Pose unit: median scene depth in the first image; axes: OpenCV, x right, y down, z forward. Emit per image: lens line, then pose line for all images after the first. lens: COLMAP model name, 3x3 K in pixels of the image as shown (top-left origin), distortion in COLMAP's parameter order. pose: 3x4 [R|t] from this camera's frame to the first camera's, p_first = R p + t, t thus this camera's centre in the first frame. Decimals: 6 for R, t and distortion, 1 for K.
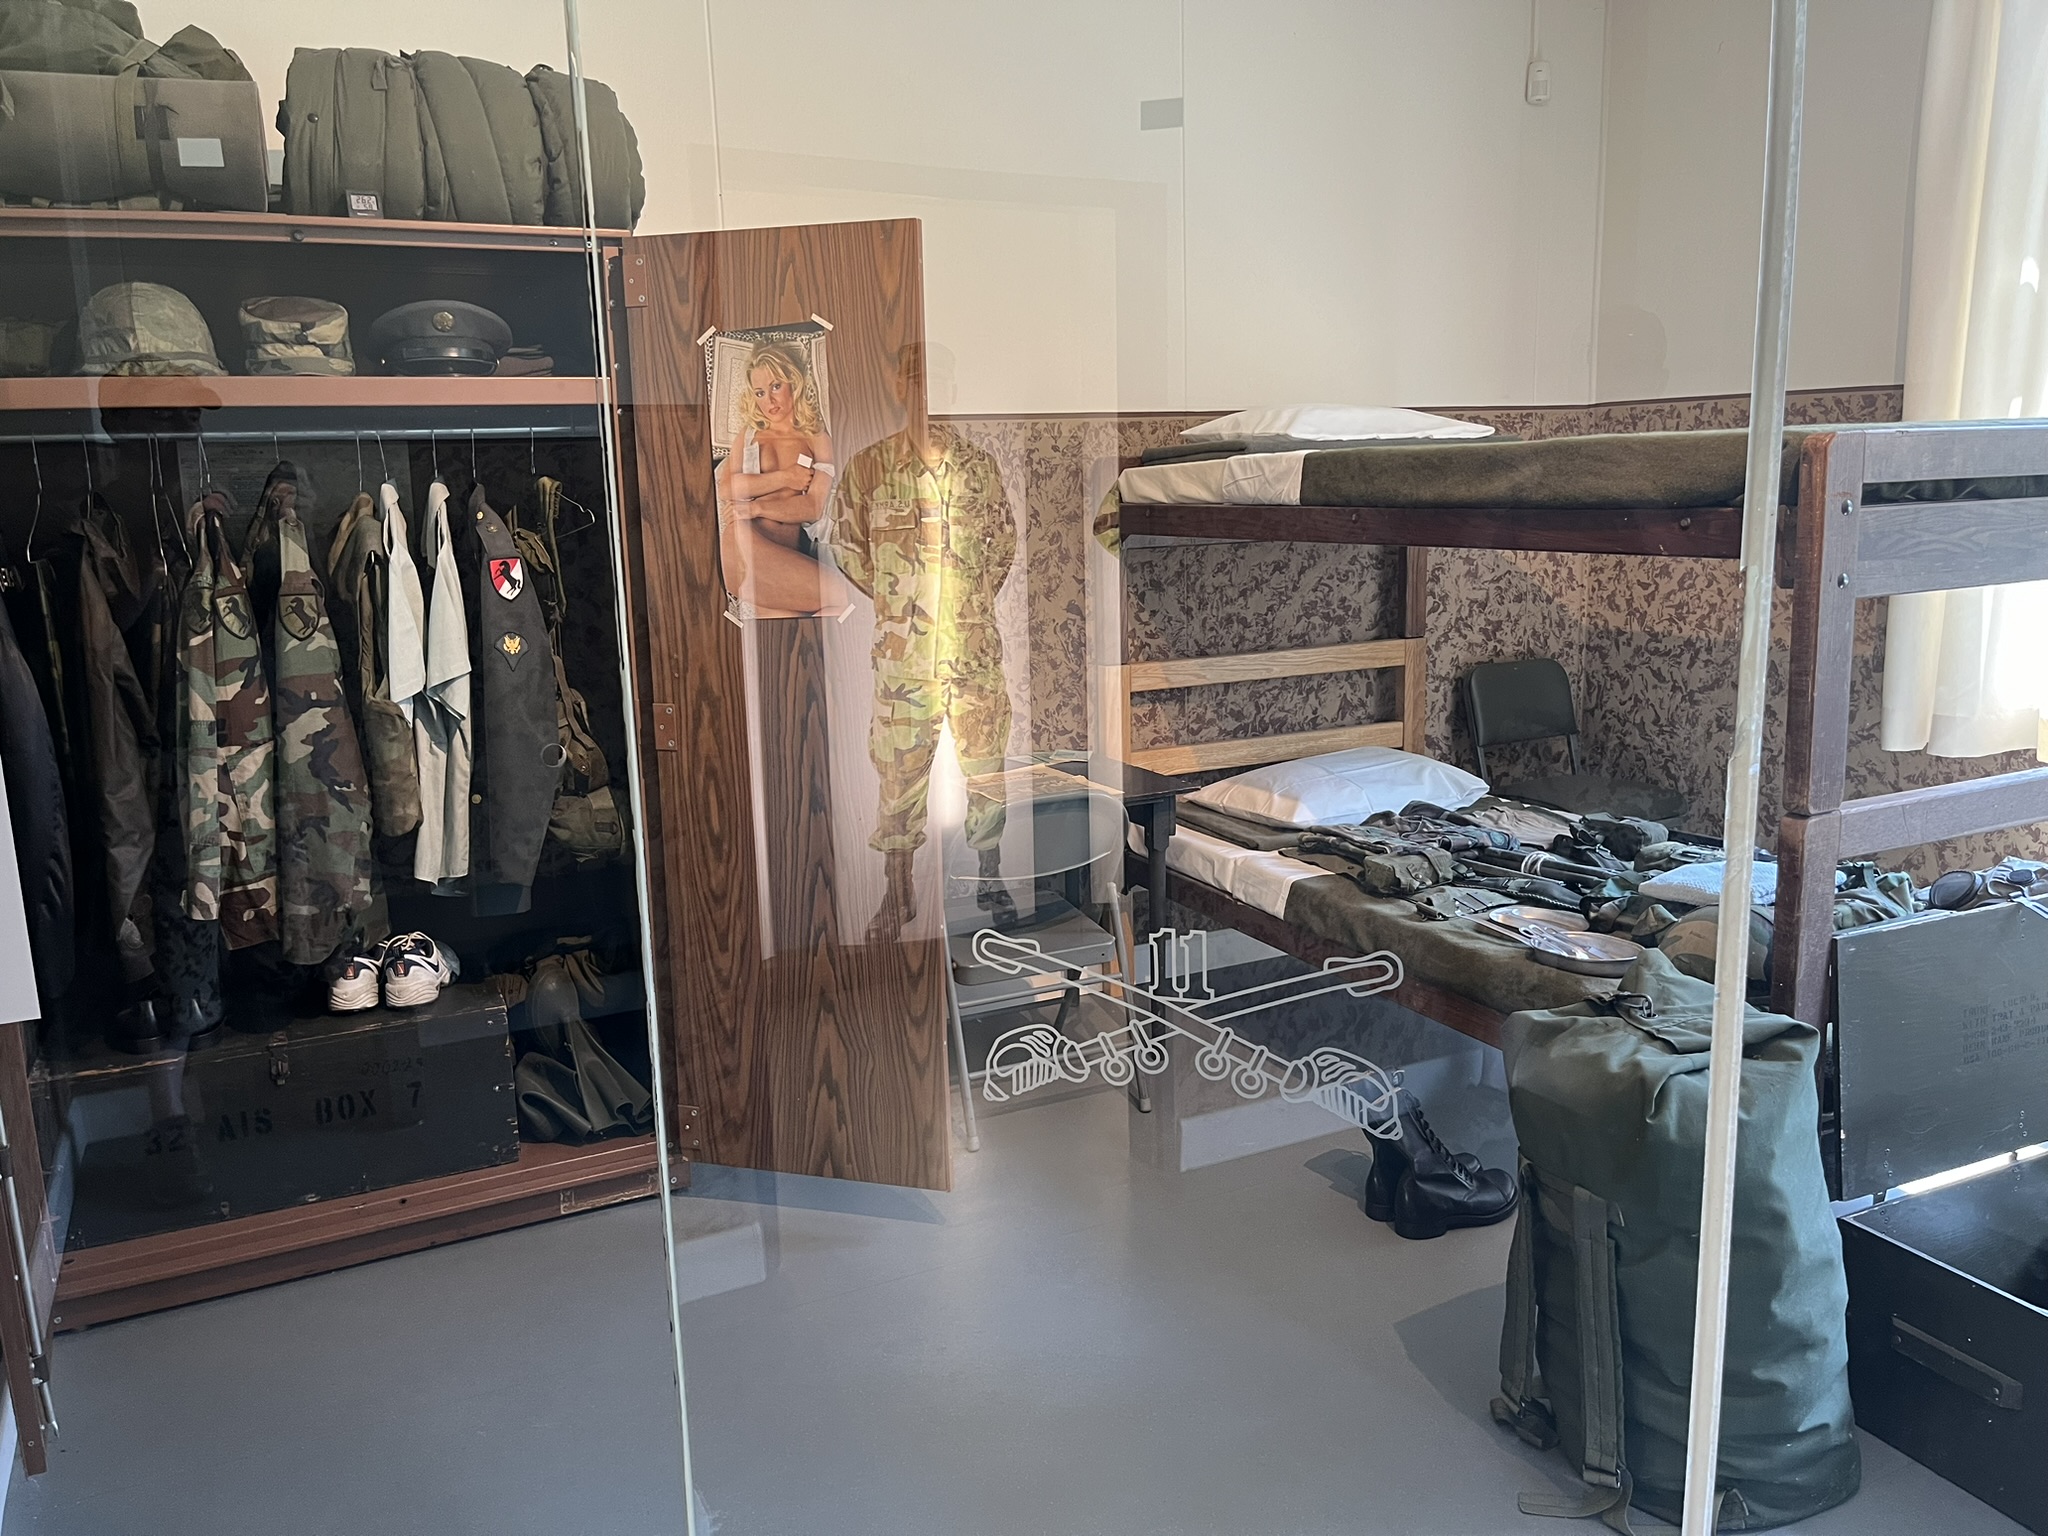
lens RADIAL K [[1563.5, 0, 1024.0], [0, 1563.5, 768.0], [0, 0, 1]] dist [0.022771, -0.008043]
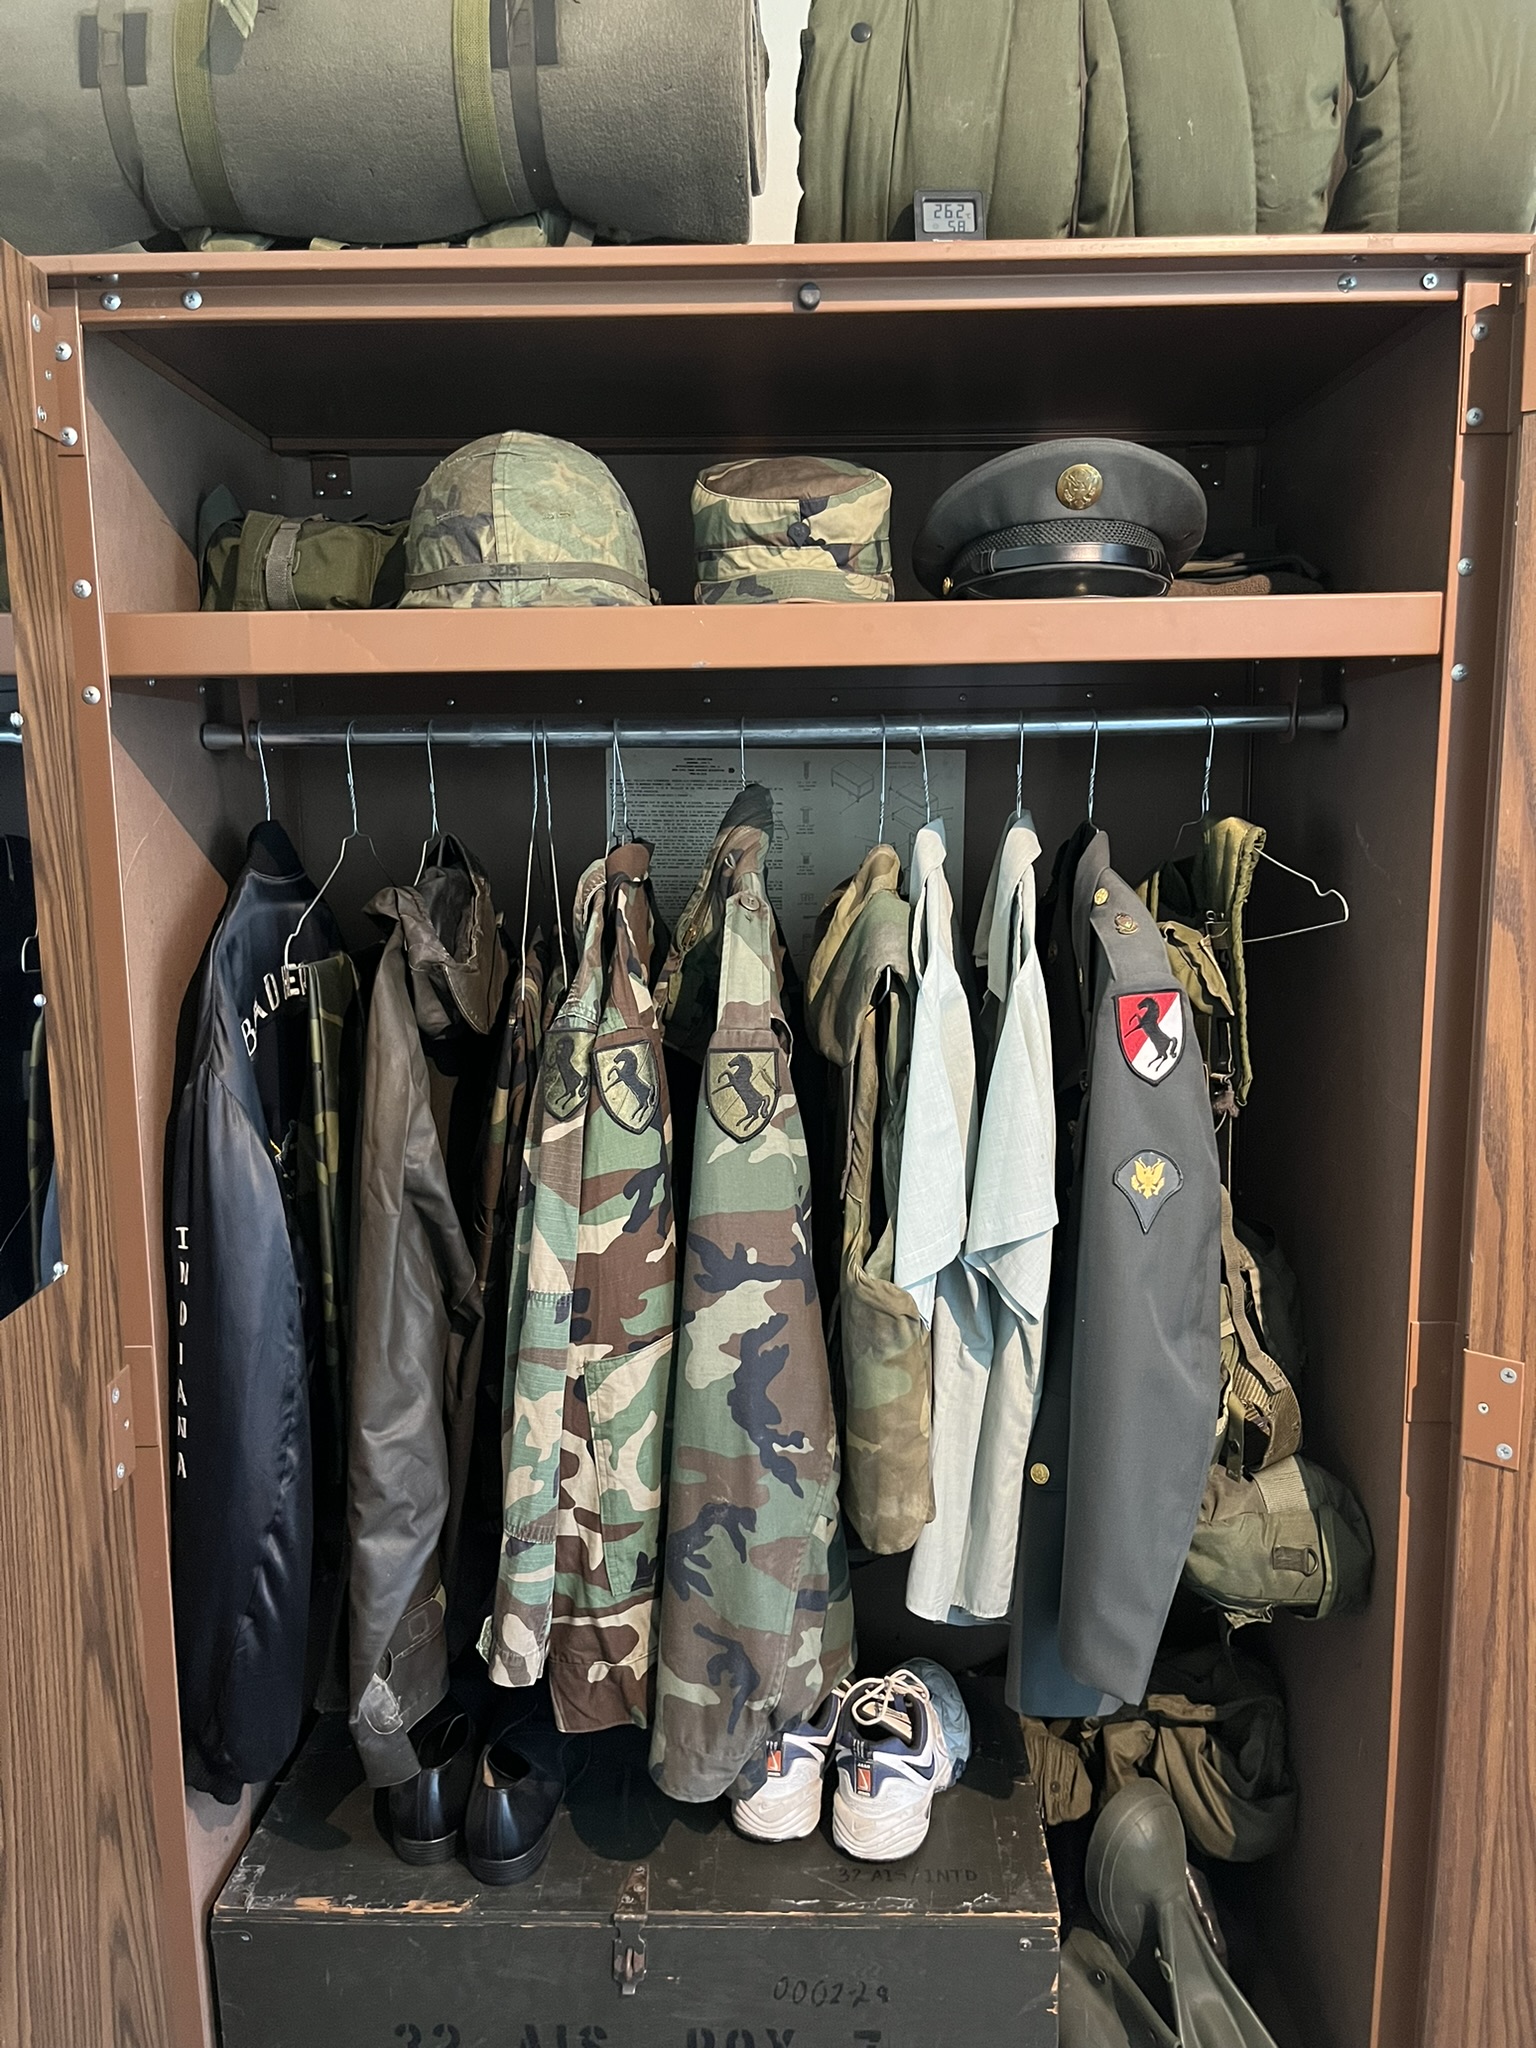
lens RADIAL K [[1537.5, 0, 763.6], [0, 1537.5, 1029.3], [0, 0, 1]] dist [0.098257, -0.146422]
pose [[0.890113, 0.077608, -0.449082, -0.237380], [-0.095602, 0.995266, -0.017493, -0.108772], [0.445599, 0.058504, 0.893319, 0.565450]]
